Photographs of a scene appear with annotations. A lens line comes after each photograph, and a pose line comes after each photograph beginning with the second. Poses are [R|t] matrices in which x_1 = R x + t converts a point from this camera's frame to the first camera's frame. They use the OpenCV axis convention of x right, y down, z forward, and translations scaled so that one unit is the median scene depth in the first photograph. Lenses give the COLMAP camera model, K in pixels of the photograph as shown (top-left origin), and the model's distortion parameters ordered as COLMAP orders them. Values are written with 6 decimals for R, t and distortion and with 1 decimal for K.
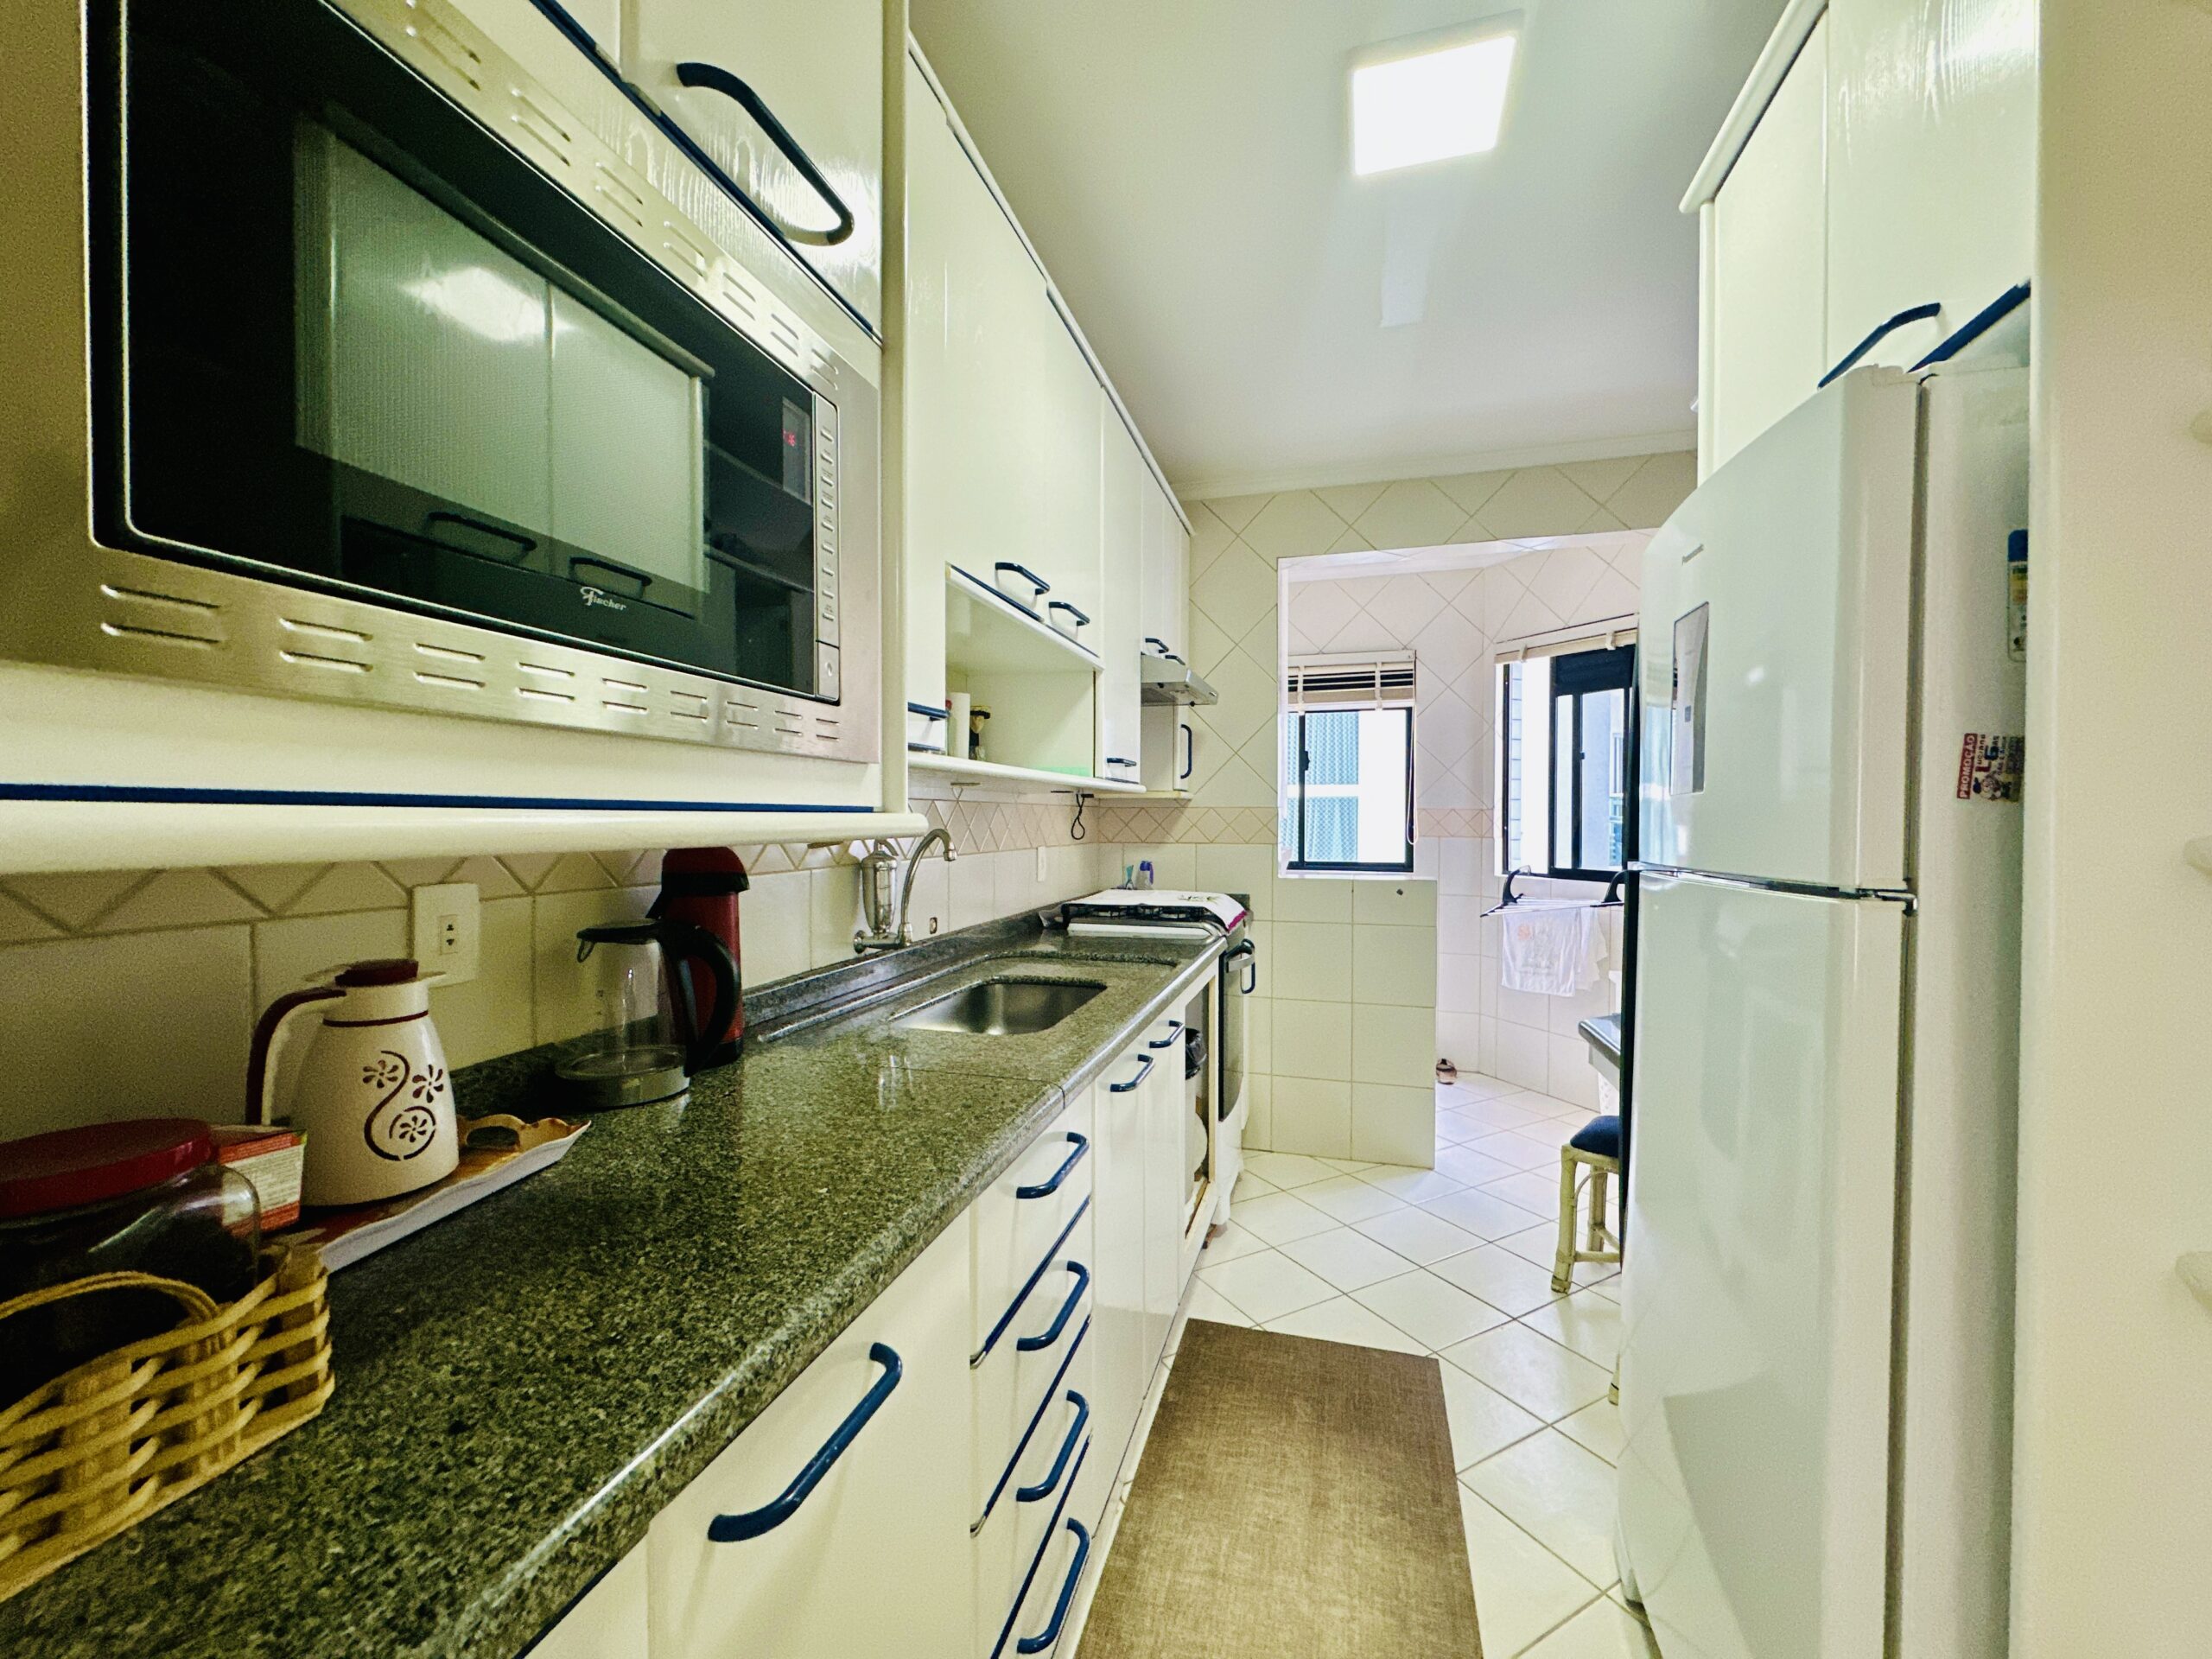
lens RADIAL K [[884.1, 0, 1103.3], [0, 884.1, 828.2], [0, 0, 1]] dist [-0.006879, 0.001797]
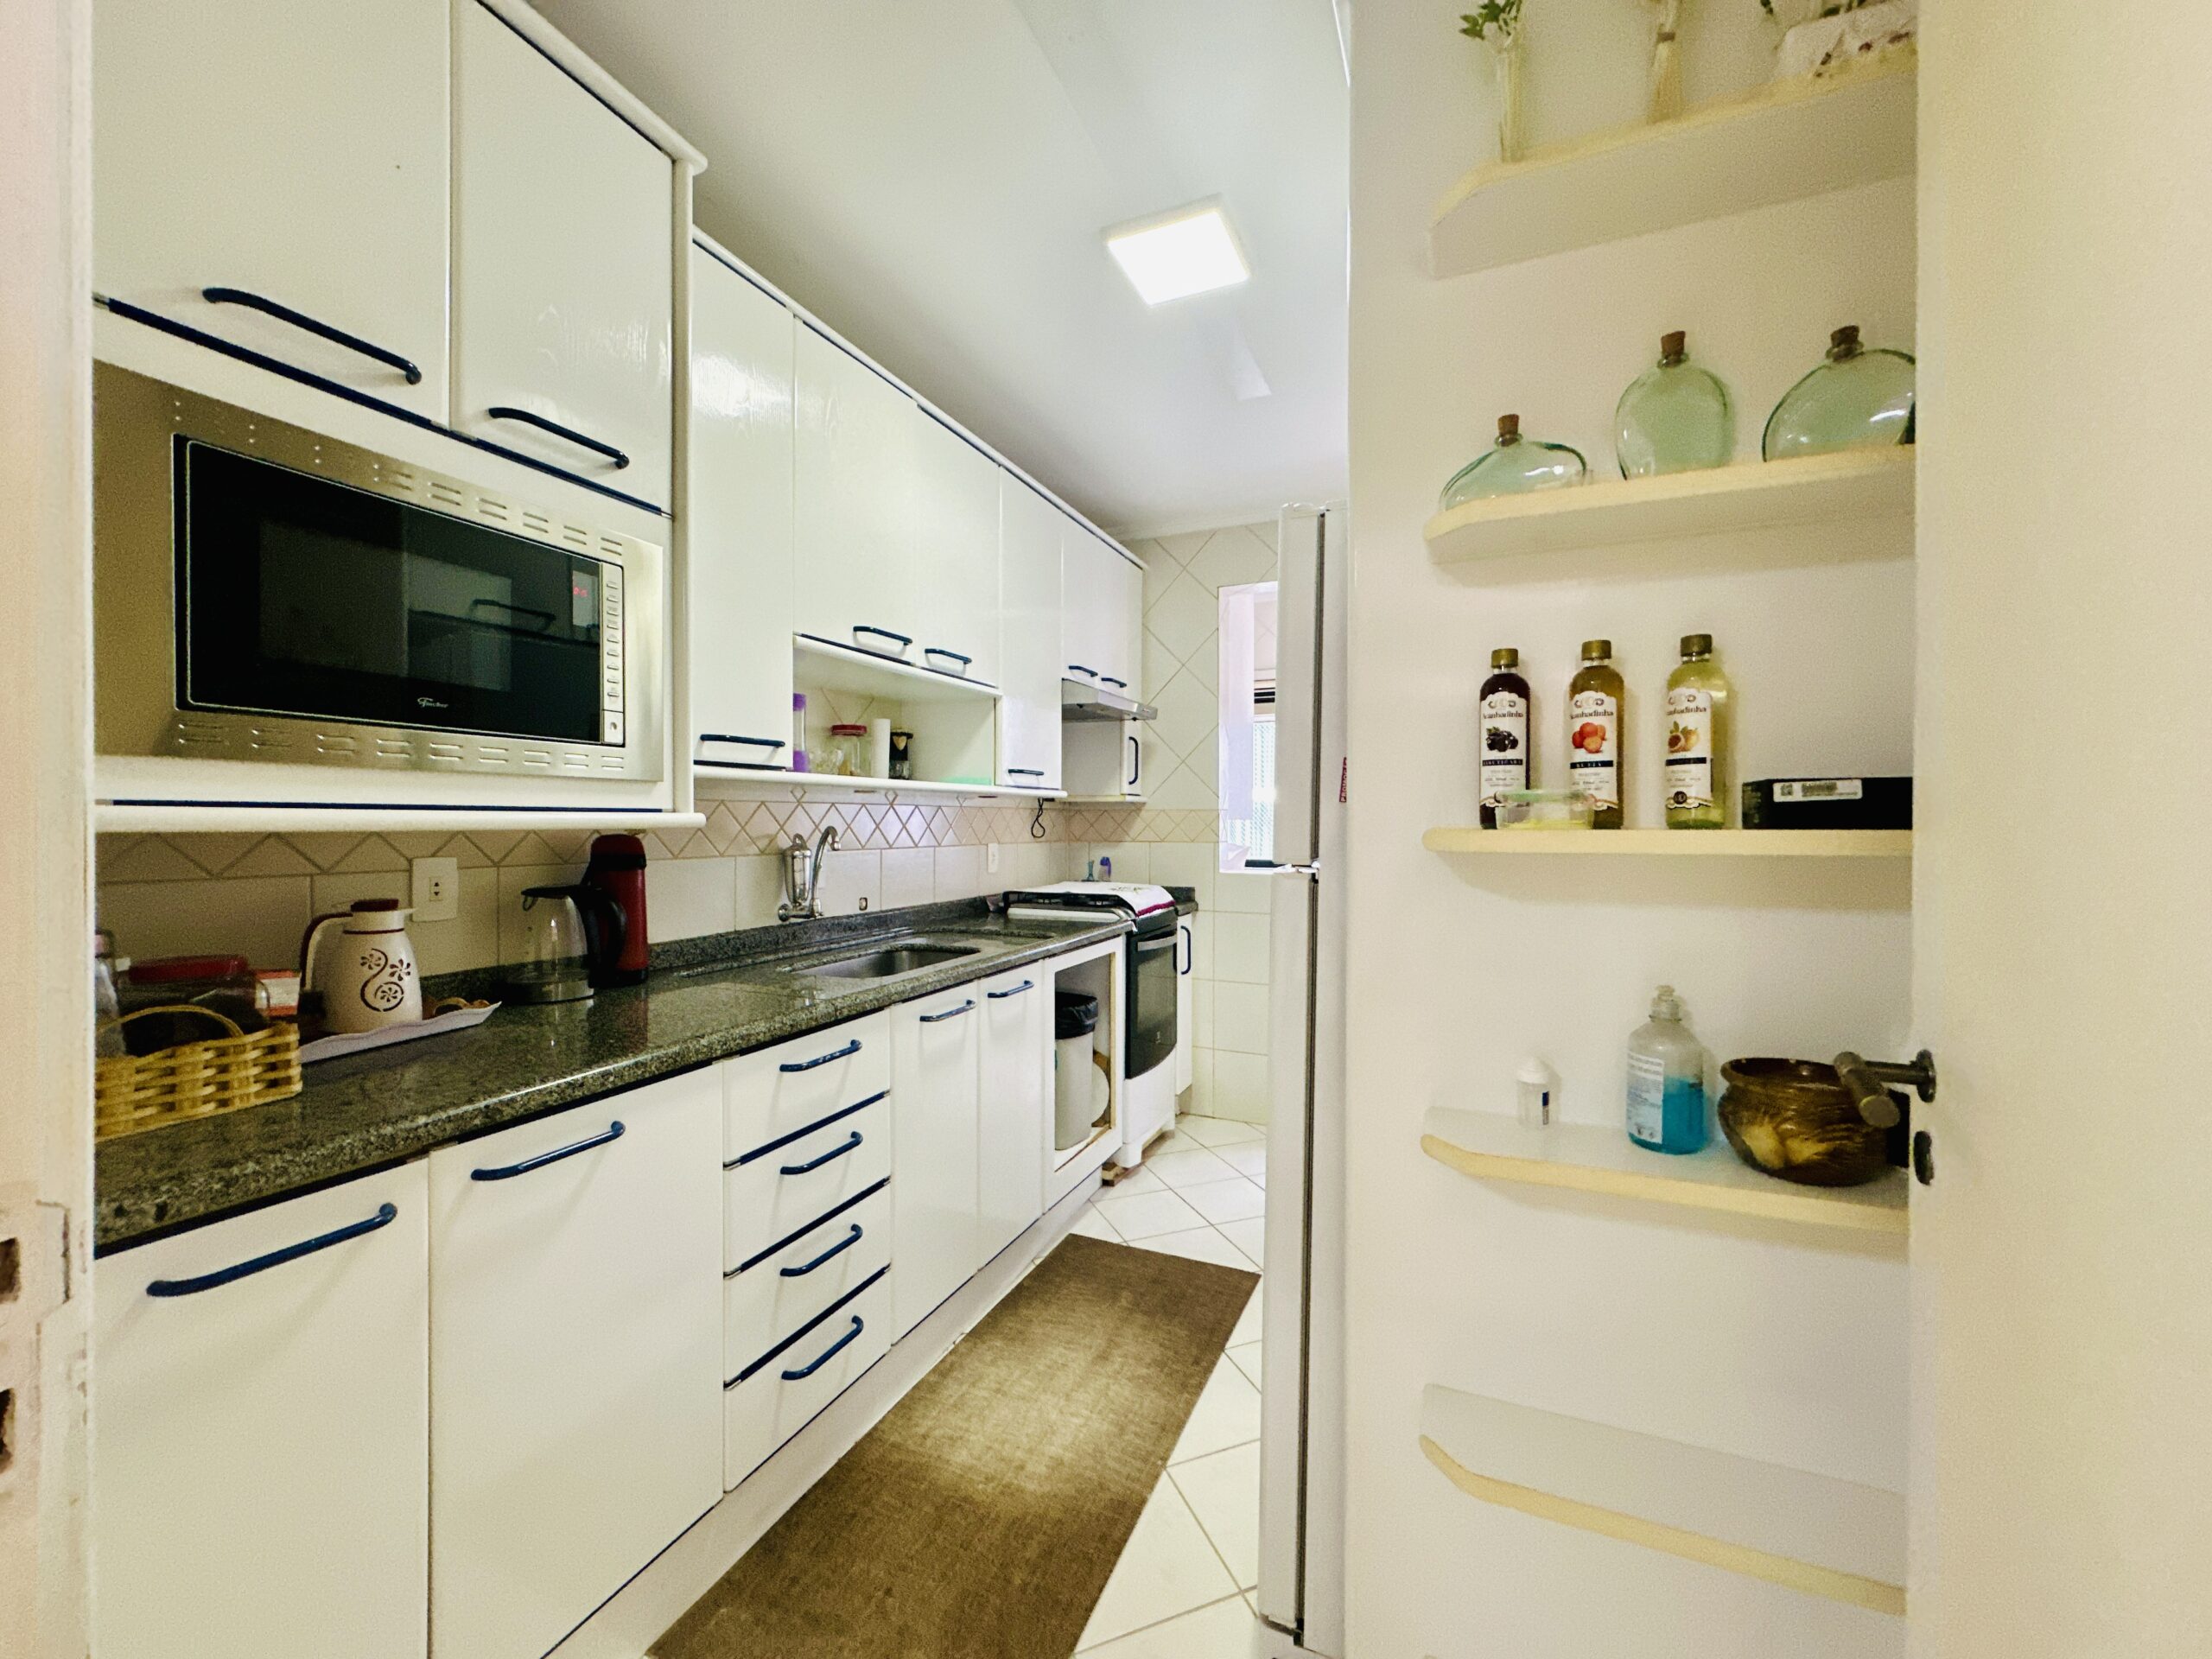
lens RADIAL K [[884.1, 0, 1105.5], [0, 884.1, 829.1], [0, 0, 1]] dist [-0.006879, 0.001797]
pose [[0.991903, 0.003345, -0.126956, 0.434407], [-0.003629, 0.999991, -0.002005, 0.007580], [0.126948, 0.002449, 0.991906, -0.281549]]
